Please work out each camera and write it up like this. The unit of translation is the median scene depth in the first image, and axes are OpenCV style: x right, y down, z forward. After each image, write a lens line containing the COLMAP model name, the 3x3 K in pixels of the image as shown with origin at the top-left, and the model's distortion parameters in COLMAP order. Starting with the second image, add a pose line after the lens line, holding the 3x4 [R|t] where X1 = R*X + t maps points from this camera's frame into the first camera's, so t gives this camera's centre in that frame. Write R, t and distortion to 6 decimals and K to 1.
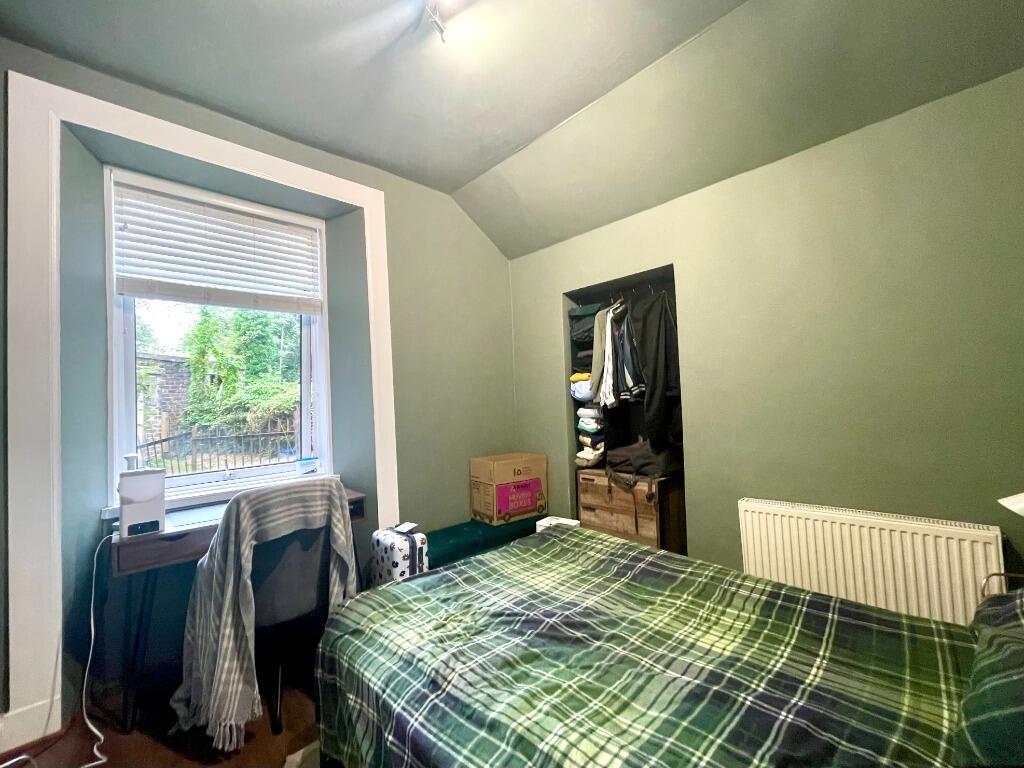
lens RADIAL K [[409.9, 0, 508.3], [0, 409.9, 382.6], [0, 0, 1]] dist [0.001759, 0.000024]
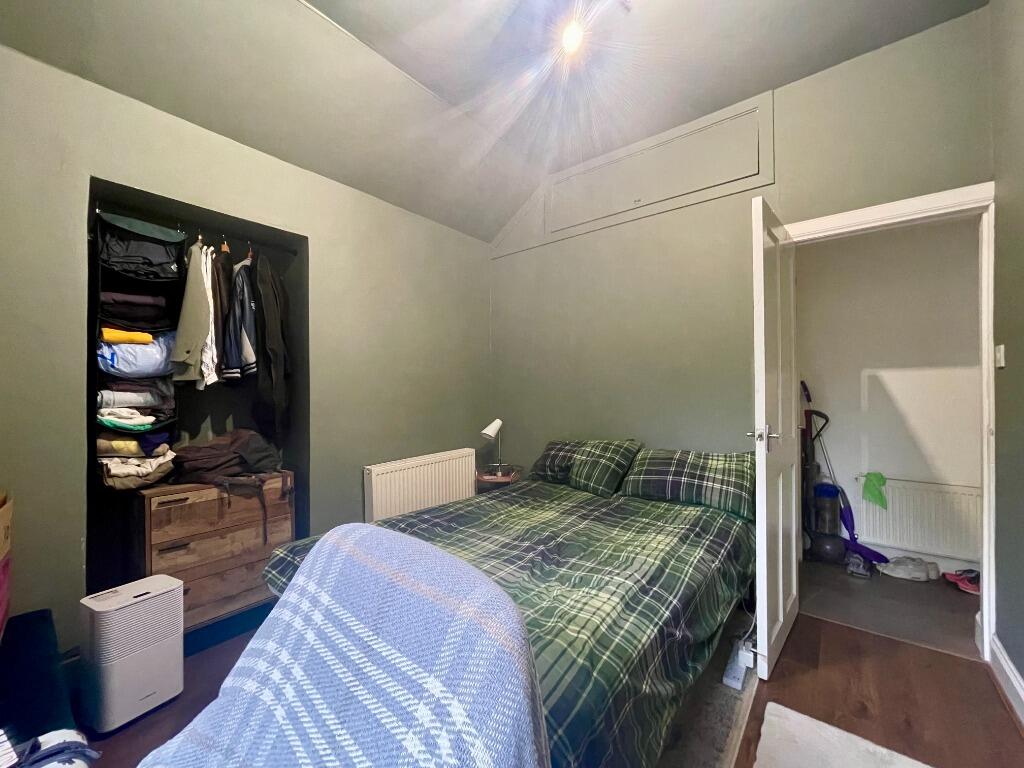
lens RADIAL K [[409.9, 0, 507.9], [0, 409.9, 384.3], [0, 0, 1]] dist [0.001759, 0.000024]
pose [[-0.107889, 0.052312, 0.992786, -0.565749], [-0.026657, 0.998103, -0.055489, 0.088878], [-0.993806, -0.032451, -0.106290, 0.639565]]
